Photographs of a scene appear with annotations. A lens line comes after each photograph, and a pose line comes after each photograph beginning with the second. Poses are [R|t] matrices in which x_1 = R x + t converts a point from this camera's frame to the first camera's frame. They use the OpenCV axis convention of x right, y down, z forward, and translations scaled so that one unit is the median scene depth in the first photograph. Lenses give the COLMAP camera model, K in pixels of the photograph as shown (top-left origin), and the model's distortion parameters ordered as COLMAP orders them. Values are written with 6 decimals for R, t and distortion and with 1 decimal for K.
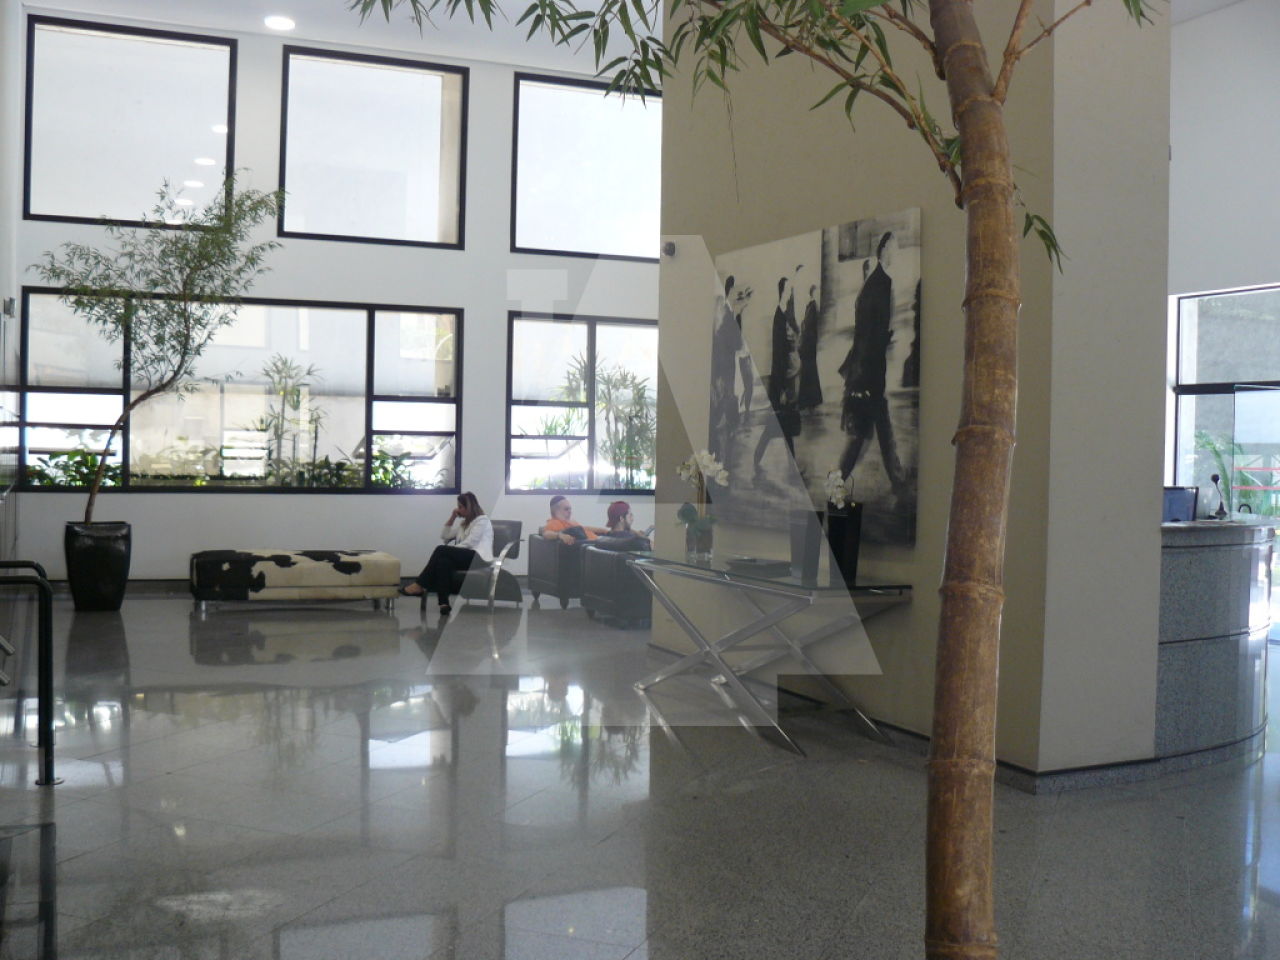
lens RADIAL K [[1363.1, 0, 647.4], [0, 1363.1, 485.1], [0, 0, 1]] dist [-0.194353, 0.234043]
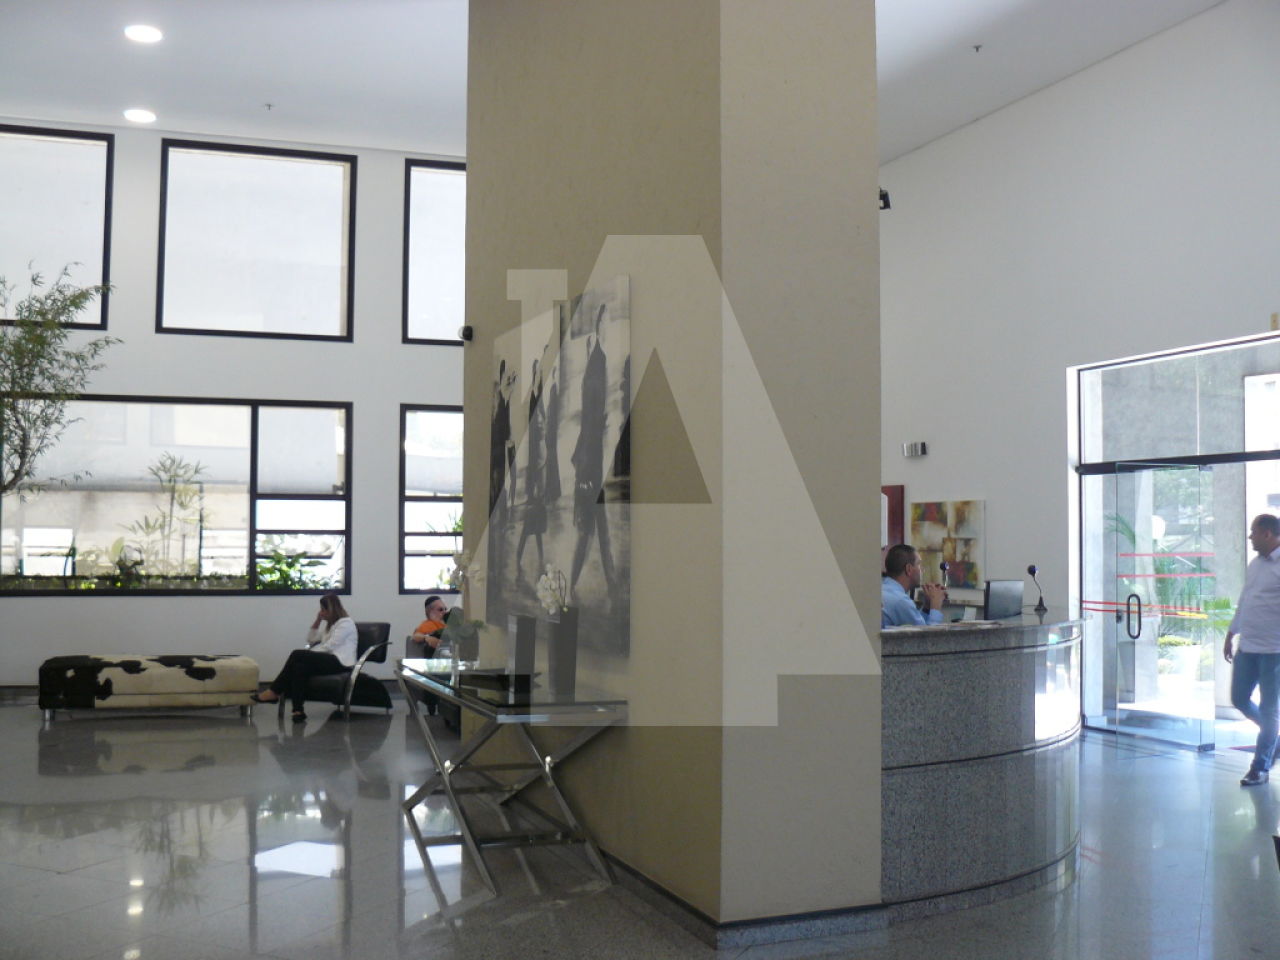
lens RADIAL K [[1363.1, 0, 647.4], [0, 1363.1, 485.1], [0, 0, 1]] dist [-0.194353, 0.234043]
pose [[0.998561, -0.019400, -0.049993, 0.145755], [0.016013, 0.997605, -0.067289, -0.003605], [0.051178, 0.066391, 0.996480, 0.062608]]
